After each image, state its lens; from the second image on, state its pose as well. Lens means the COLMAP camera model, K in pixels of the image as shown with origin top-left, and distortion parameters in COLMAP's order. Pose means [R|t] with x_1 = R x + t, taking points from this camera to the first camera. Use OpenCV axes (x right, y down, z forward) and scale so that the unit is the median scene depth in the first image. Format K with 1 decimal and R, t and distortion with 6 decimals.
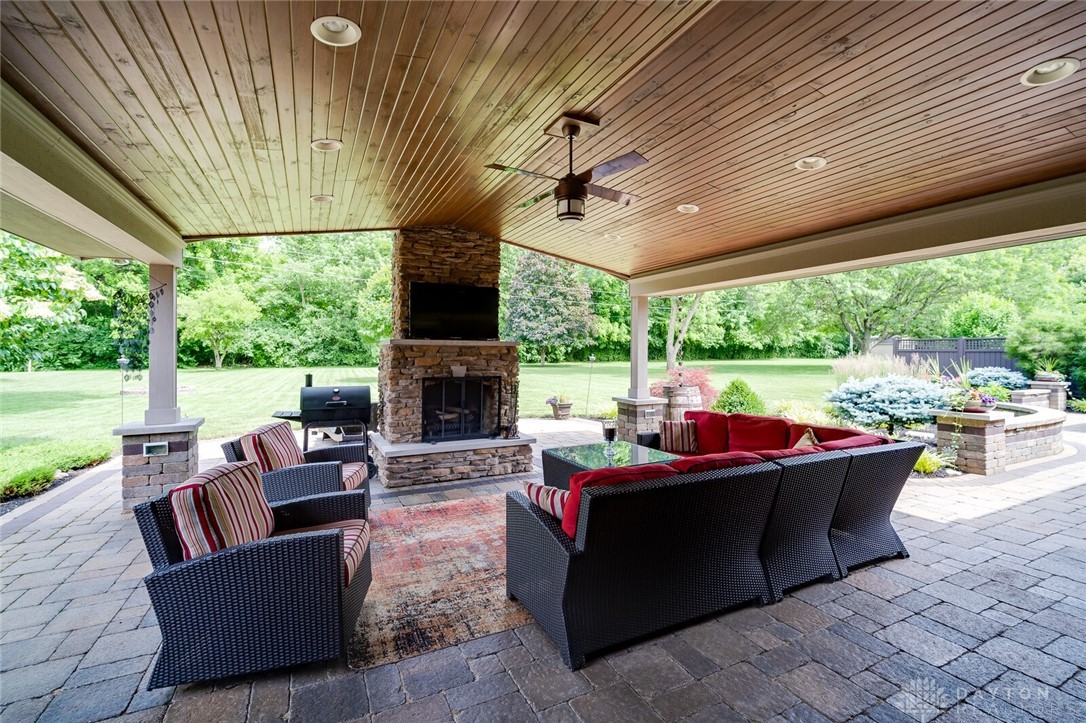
lens RADIAL K [[478.1, 0, 543.0], [0, 478.1, 361.5], [0, 0, 1]] dist [0.000651, -0.000021]
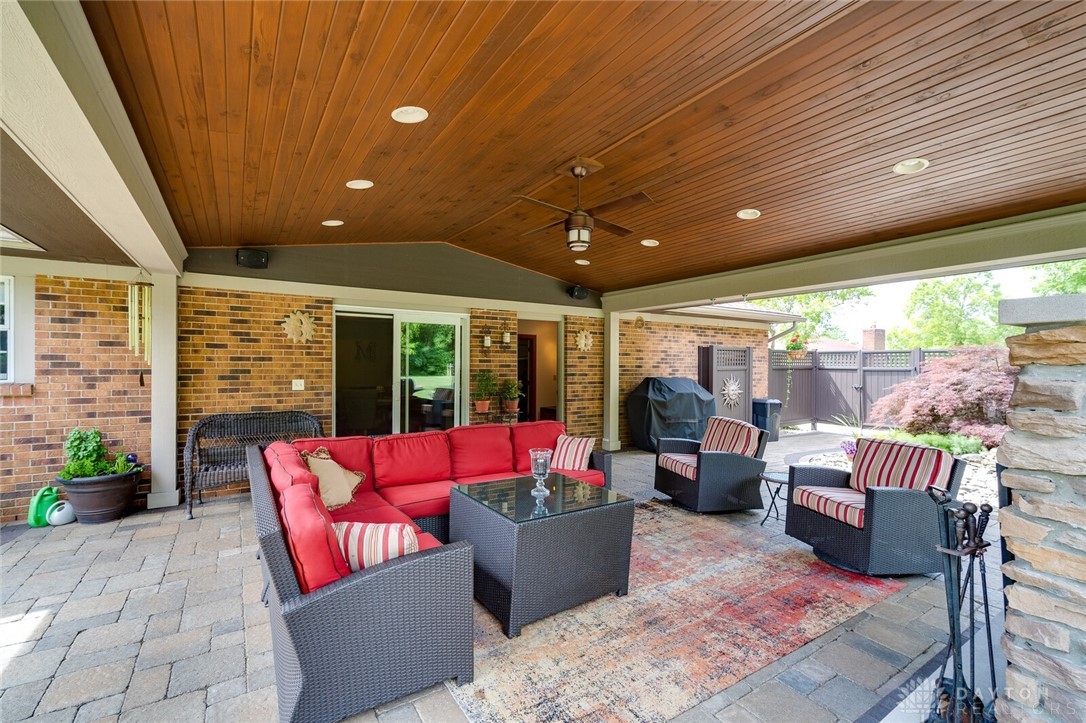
lens RADIAL K [[478.1, 0, 543.0], [0, 478.1, 361.5], [0, 0, 1]] dist [0.000651, -0.000021]
pose [[-0.993253, -0.006788, -0.115768, 0.255108], [-0.008440, 0.999869, 0.013785, -0.032382], [0.115660, 0.014669, -0.993181, 1.987022]]
